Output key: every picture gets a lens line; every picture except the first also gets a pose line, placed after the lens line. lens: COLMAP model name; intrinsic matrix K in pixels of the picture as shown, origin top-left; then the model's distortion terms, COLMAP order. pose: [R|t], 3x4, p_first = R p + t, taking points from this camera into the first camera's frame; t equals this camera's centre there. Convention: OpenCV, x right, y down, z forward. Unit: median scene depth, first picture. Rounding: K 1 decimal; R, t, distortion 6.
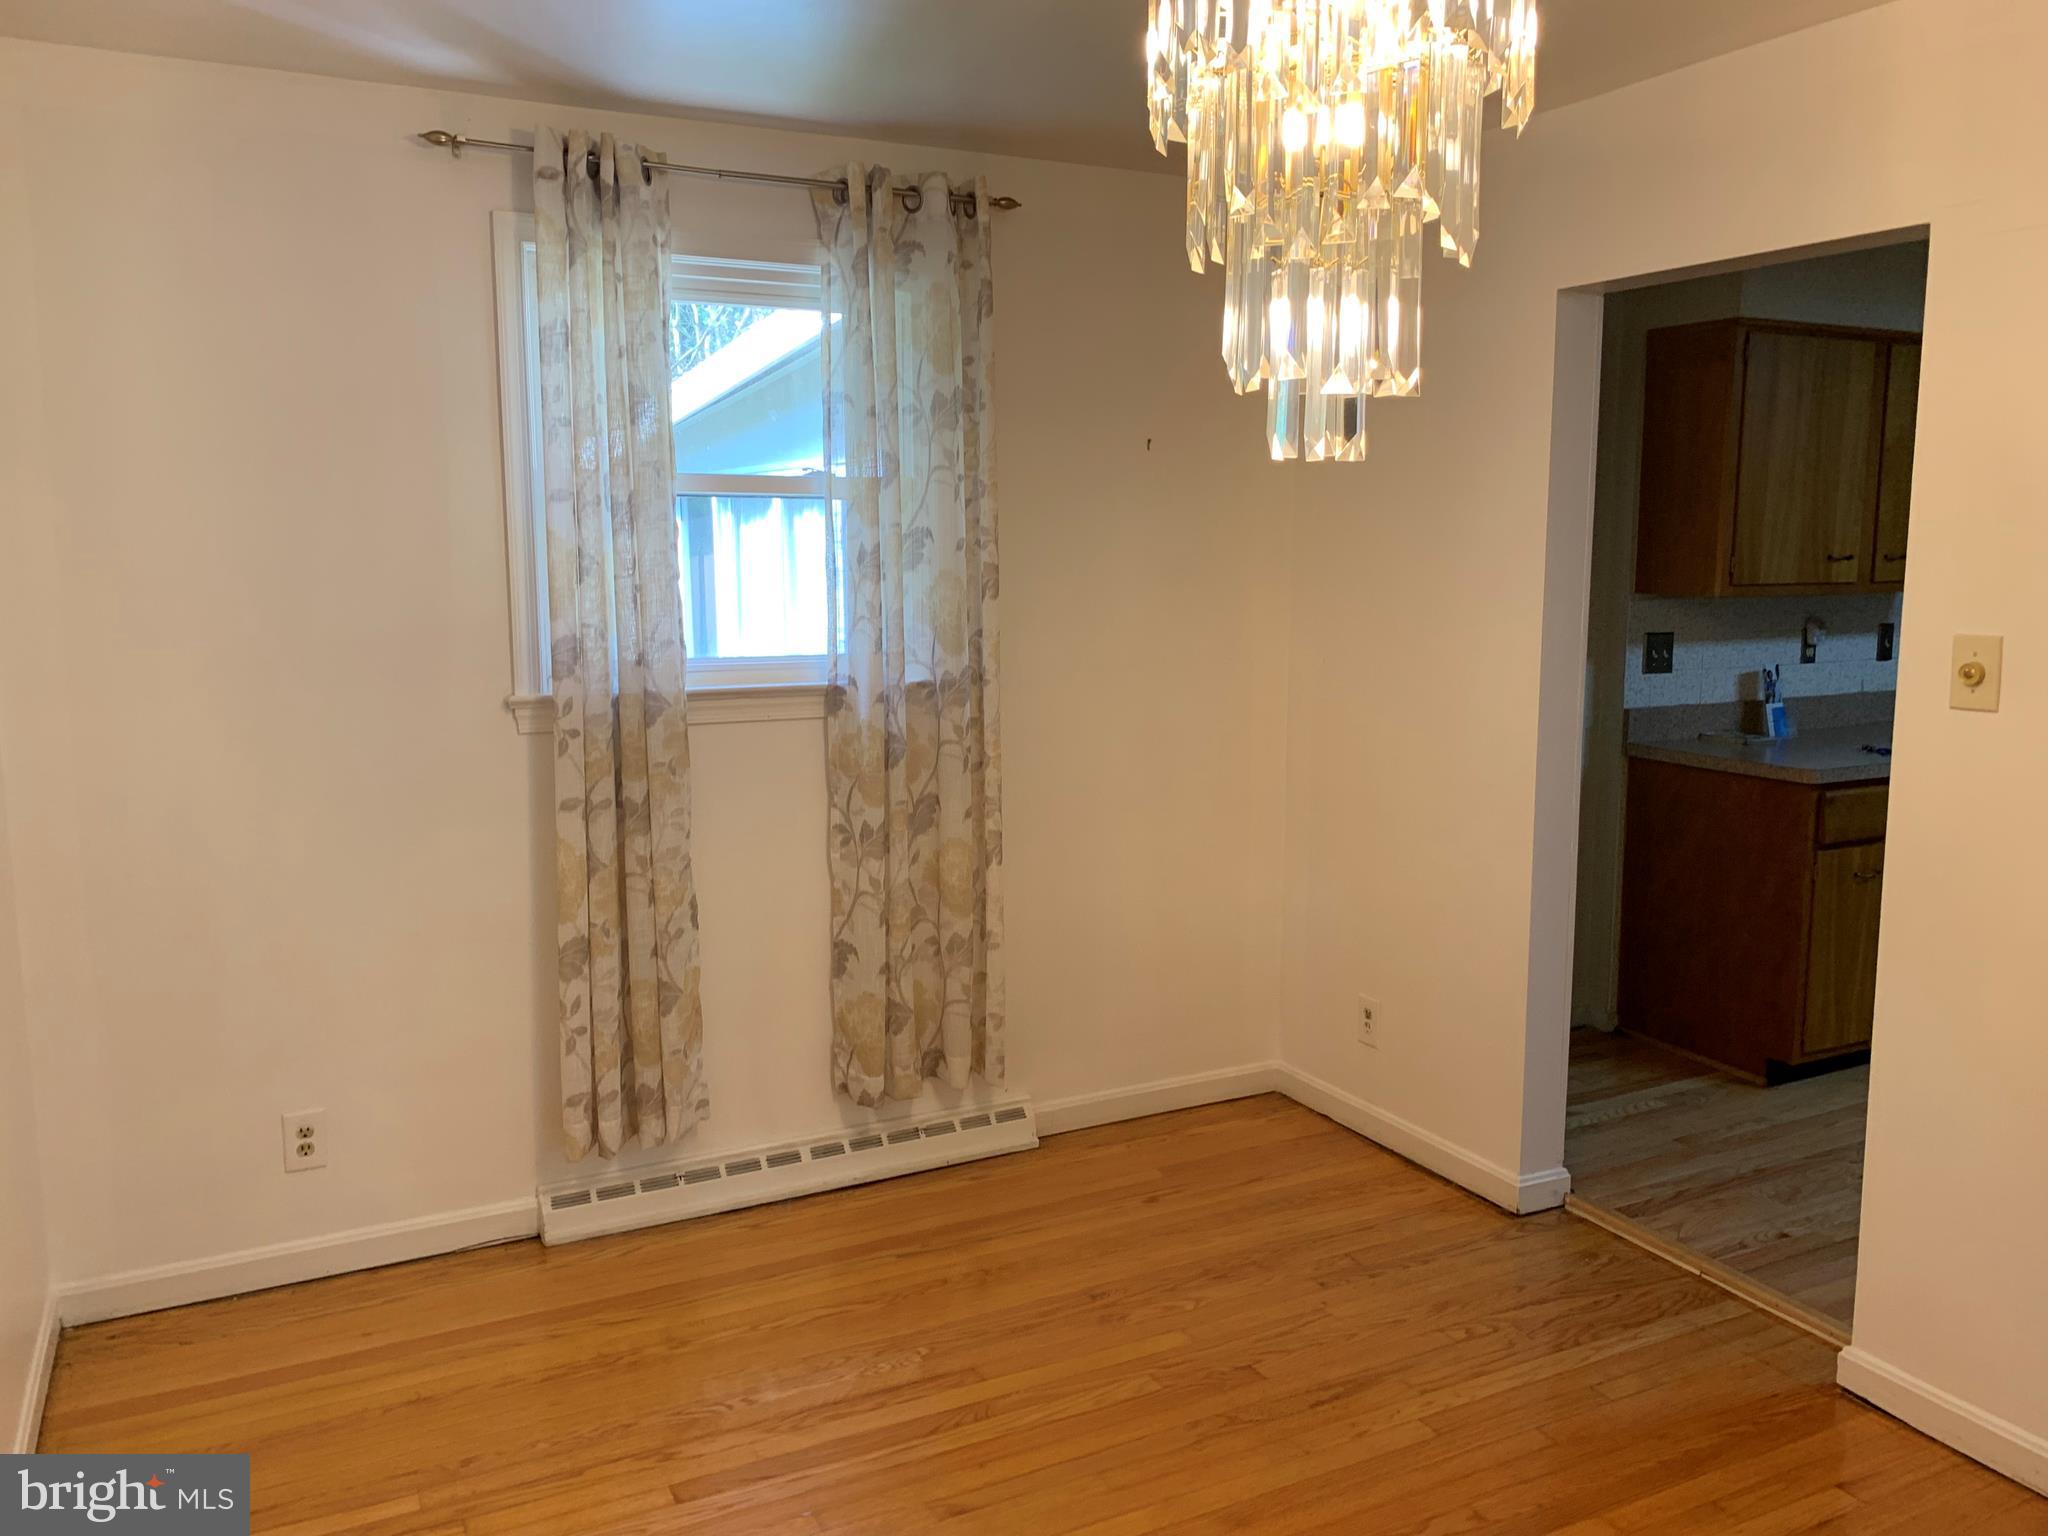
lens RADIAL K [[1579.7, 0, 1028.0], [0, 1579.7, 733.8], [0, 0, 1]] dist [0.032823, -0.061611]
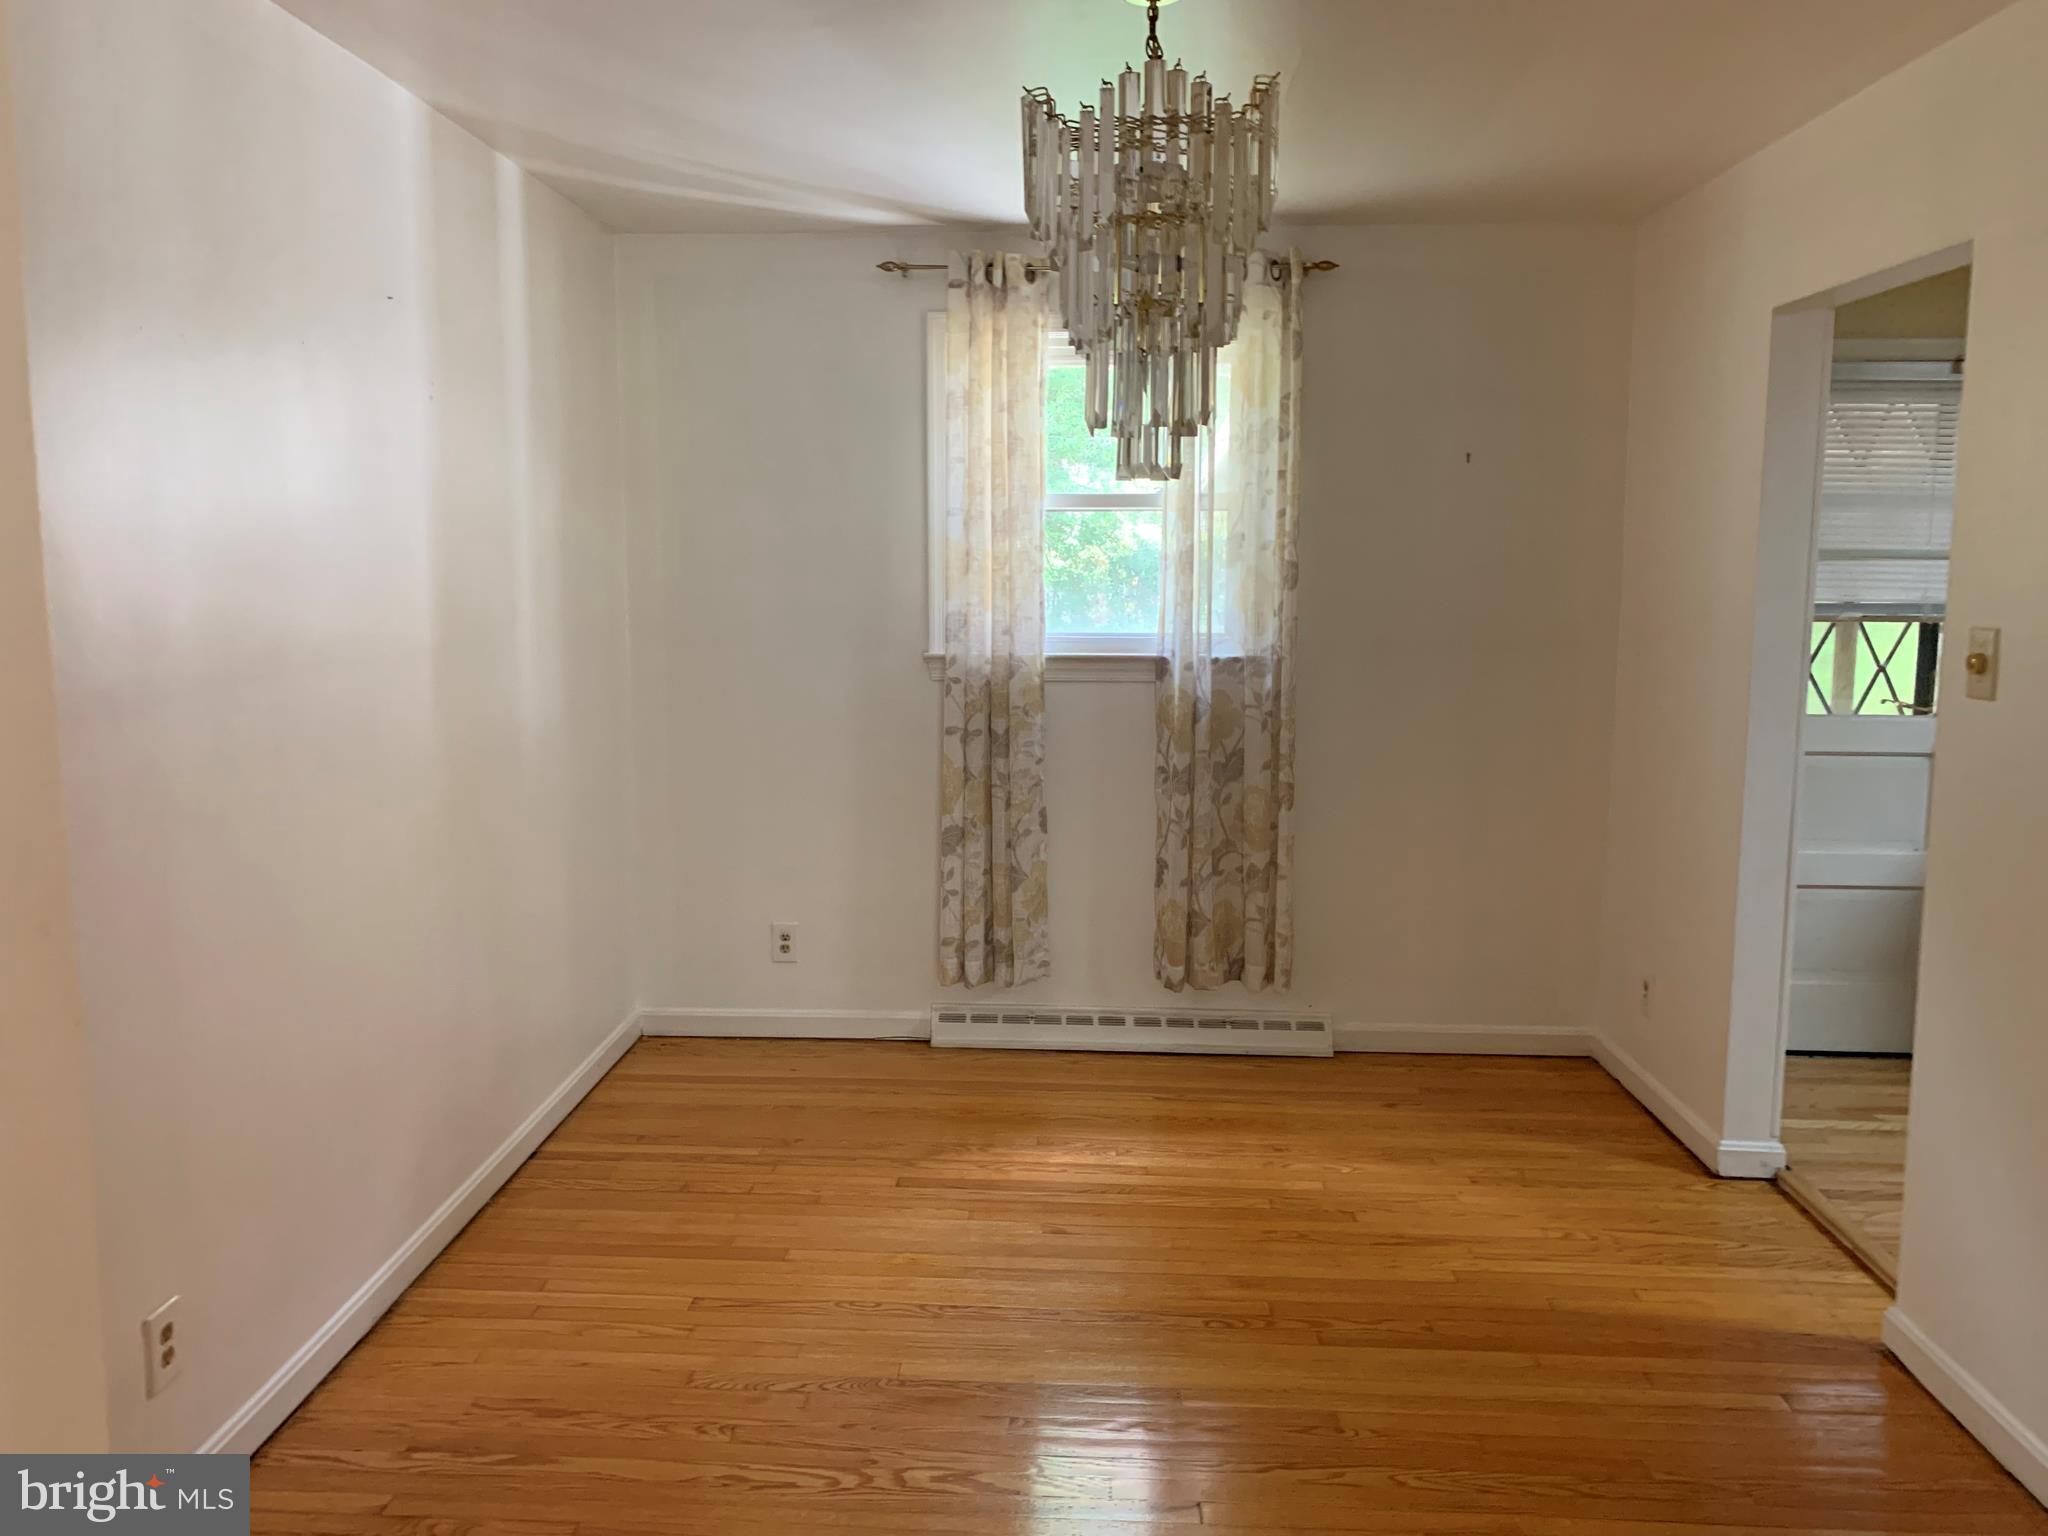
lens RADIAL K [[1564.4, 0, 1007.8], [0, 1564.4, 754.9], [0, 0, 1]] dist [0.047477, -0.072681]
pose [[0.864070, 0.069351, -0.498571, 0.427622], [-0.069410, 0.997418, 0.018447, 0.035425], [0.498563, 0.018666, 0.866652, -0.172475]]
